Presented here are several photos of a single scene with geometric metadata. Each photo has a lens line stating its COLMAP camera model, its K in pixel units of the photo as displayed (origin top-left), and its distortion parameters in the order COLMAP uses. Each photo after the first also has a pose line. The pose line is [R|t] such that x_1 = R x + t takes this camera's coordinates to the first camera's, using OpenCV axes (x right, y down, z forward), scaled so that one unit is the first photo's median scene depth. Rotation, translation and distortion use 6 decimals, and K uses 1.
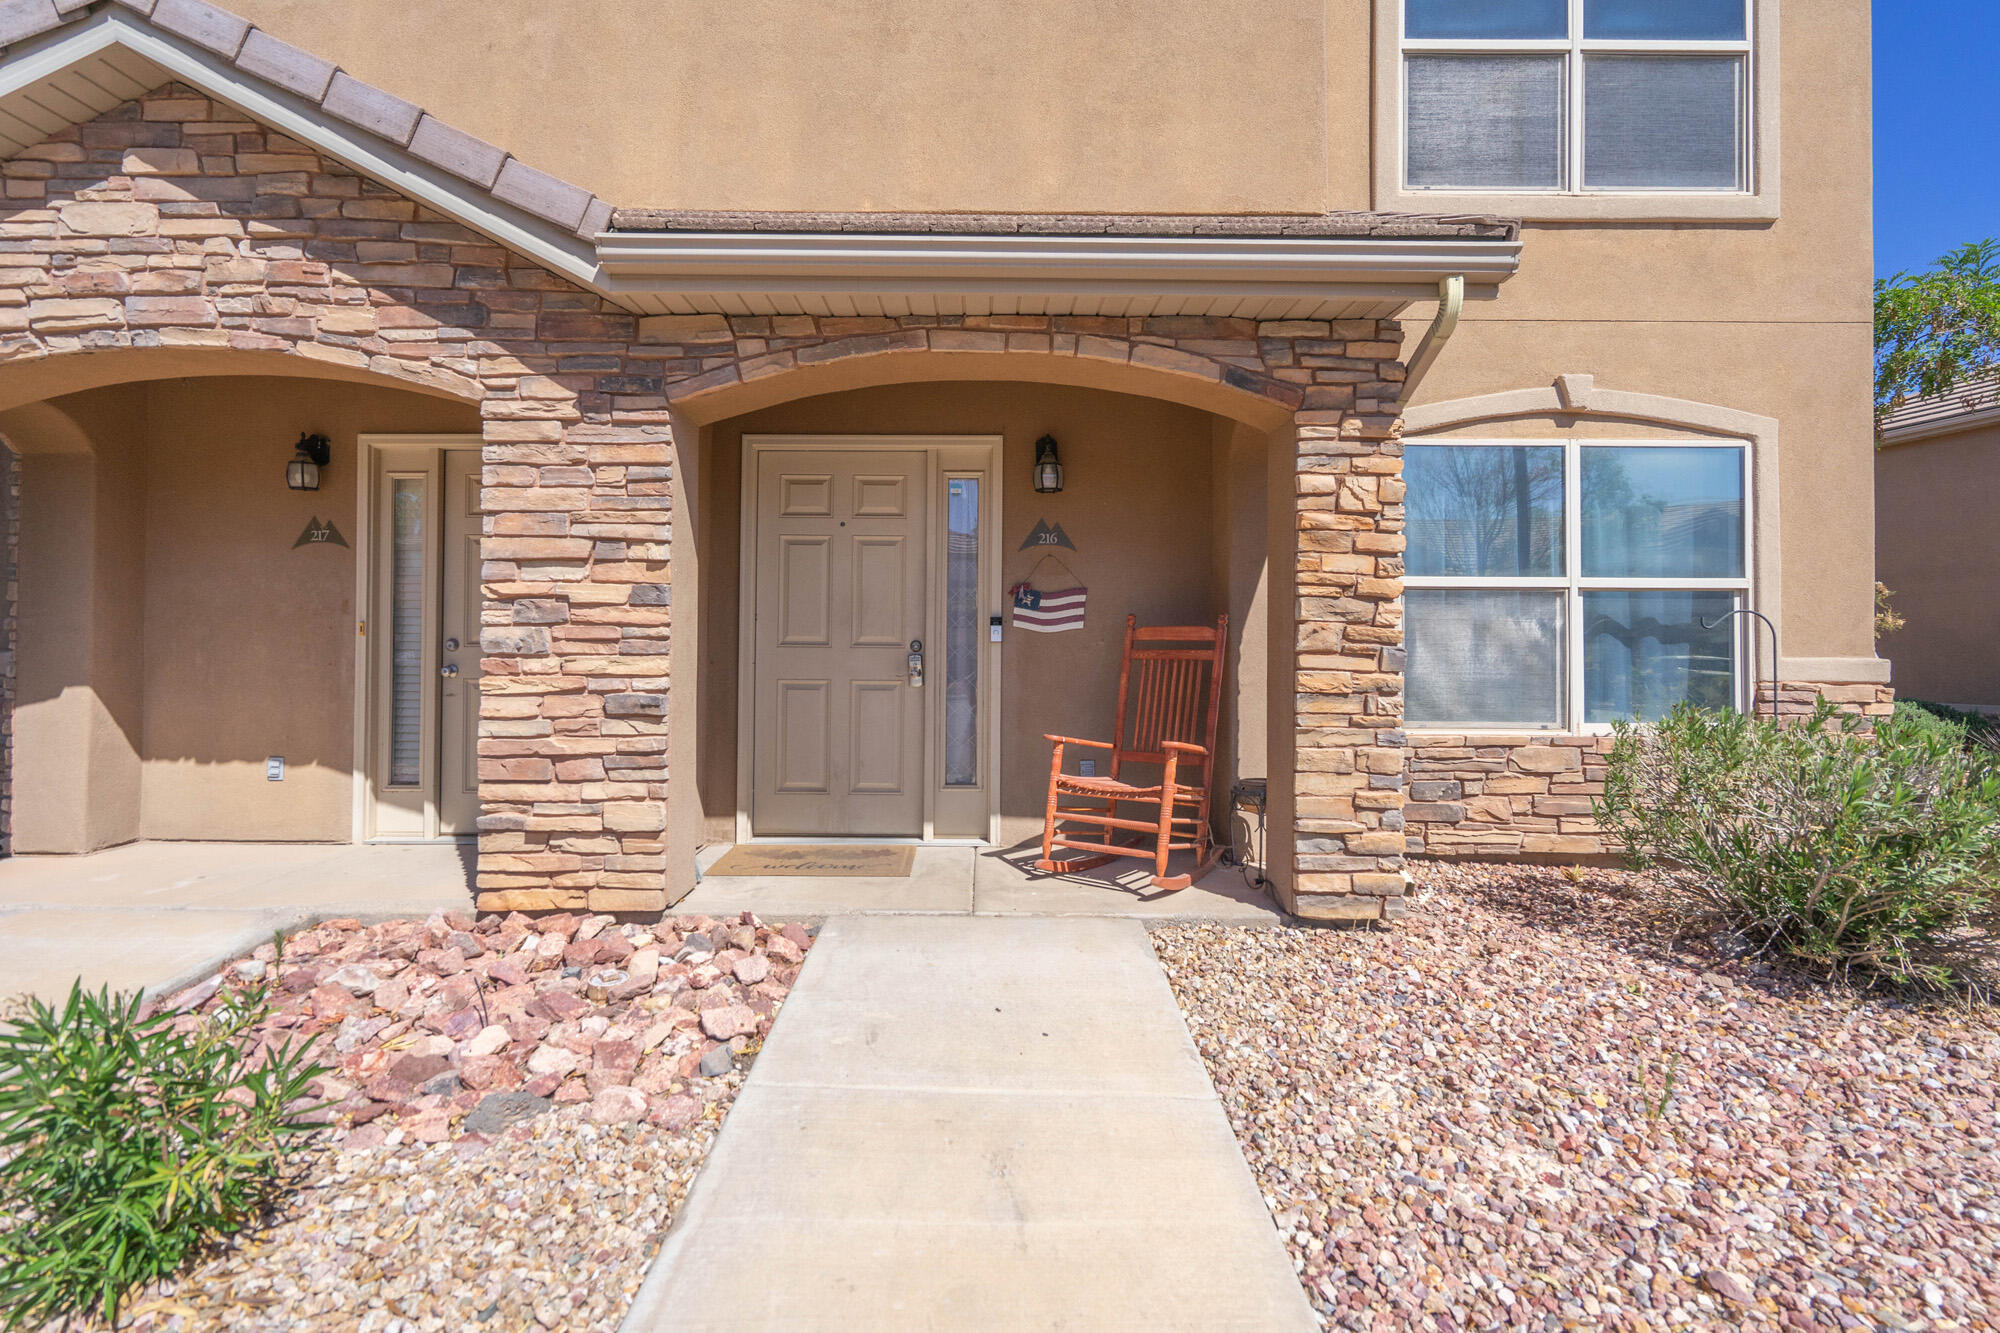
lens RADIAL K [[934.3, 0, 982.0], [0, 934.3, 646.7], [0, 0, 1]] dist [-0.001452, 0.001186]
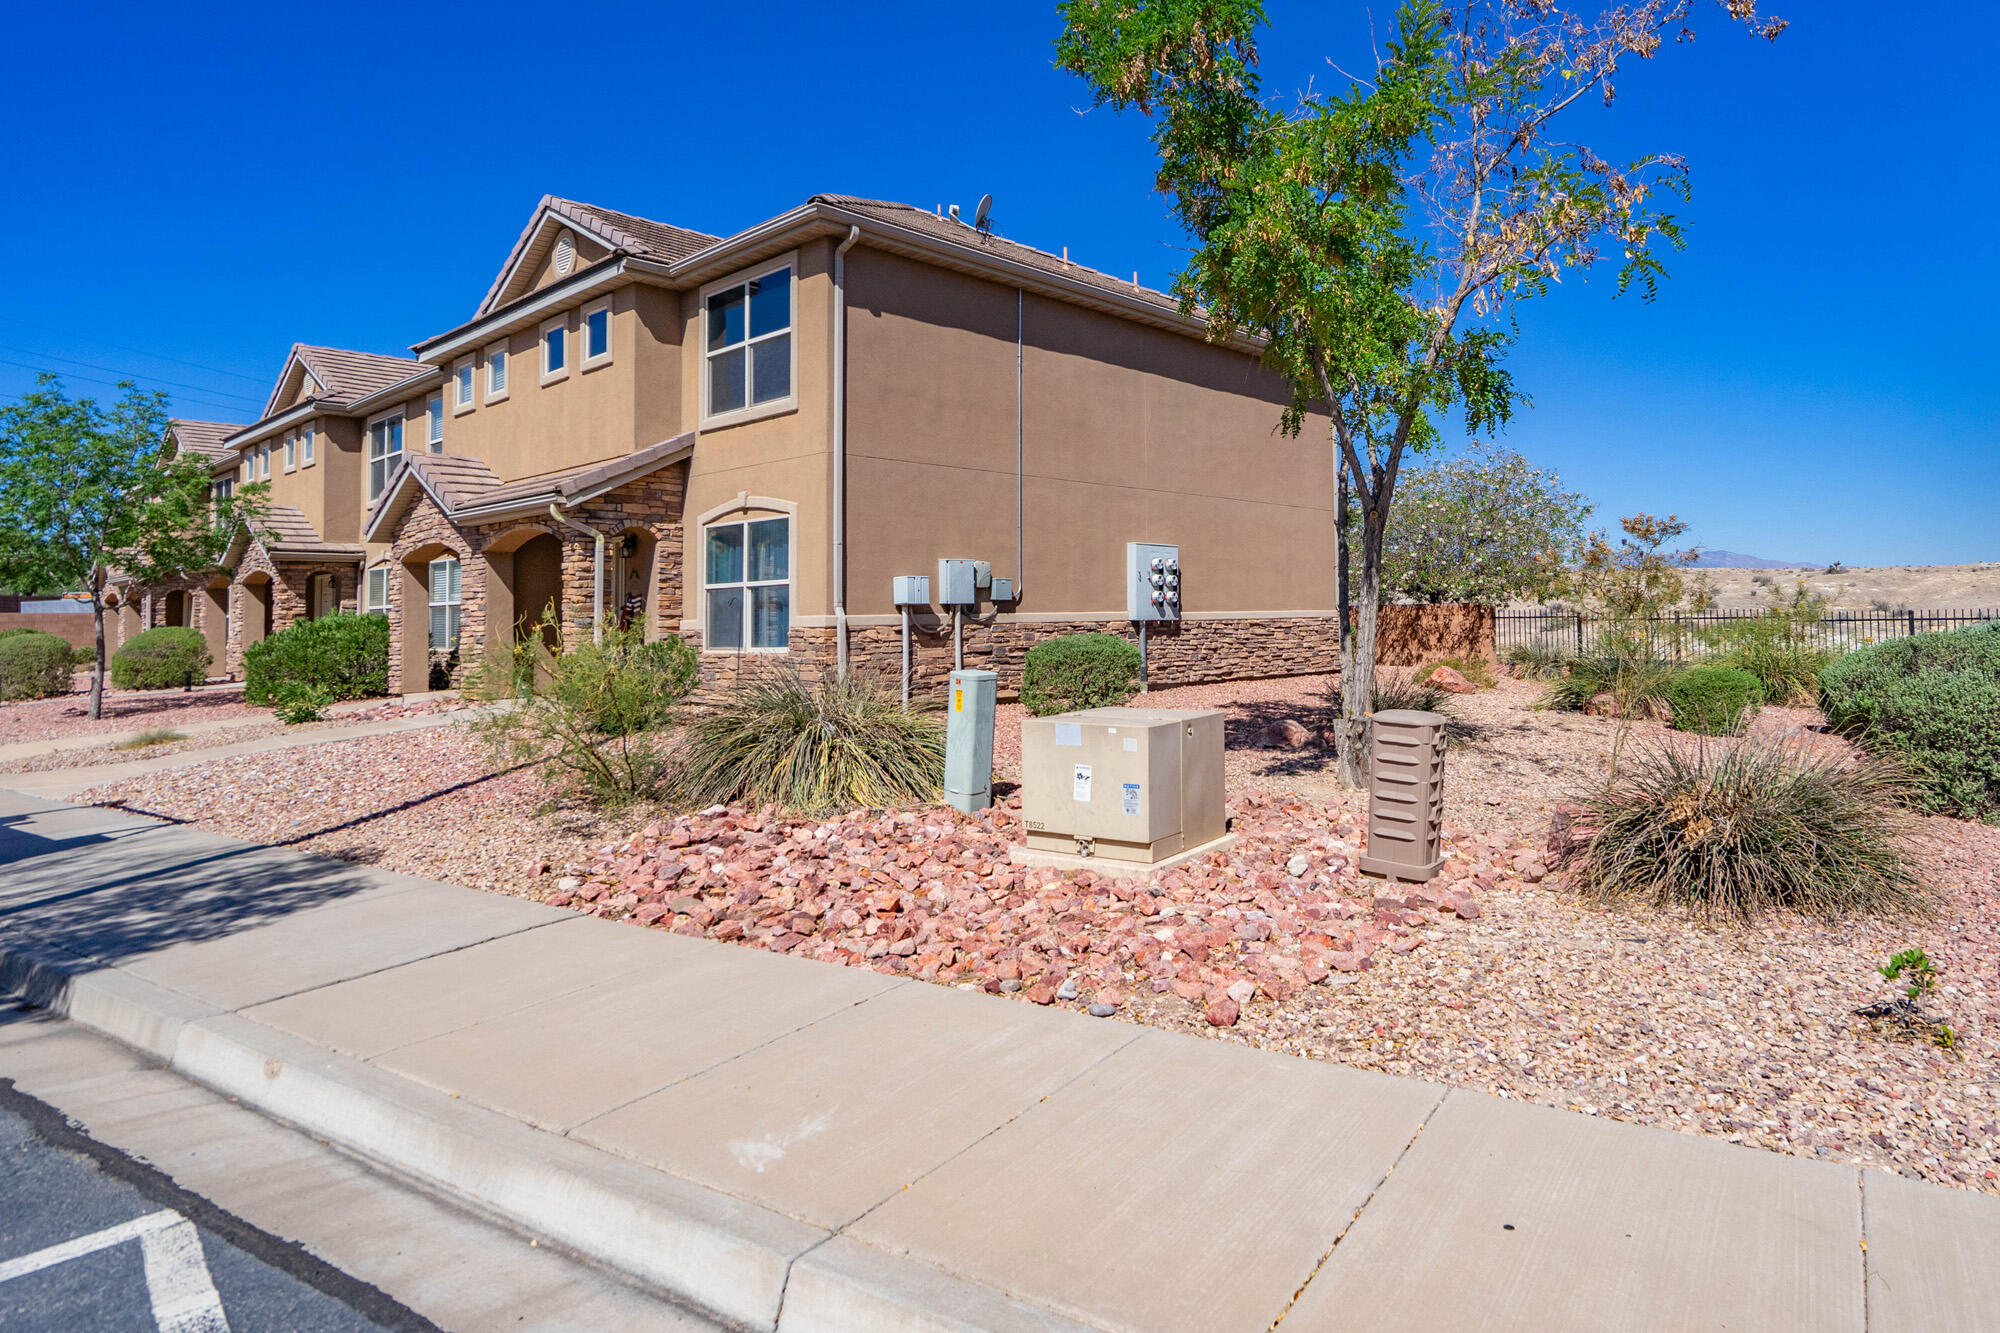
lens RADIAL K [[1119.3, 0, 1156.7], [0, 1119.3, 579.3], [0, 0, 1]] dist [0.000073, -0.001337]
pose [[0.773689, -0.041657, -0.632195, 4.157661], [0.030687, 0.999129, -0.028280, 0.032870], [0.632822, 0.002479, 0.774293, -0.607460]]
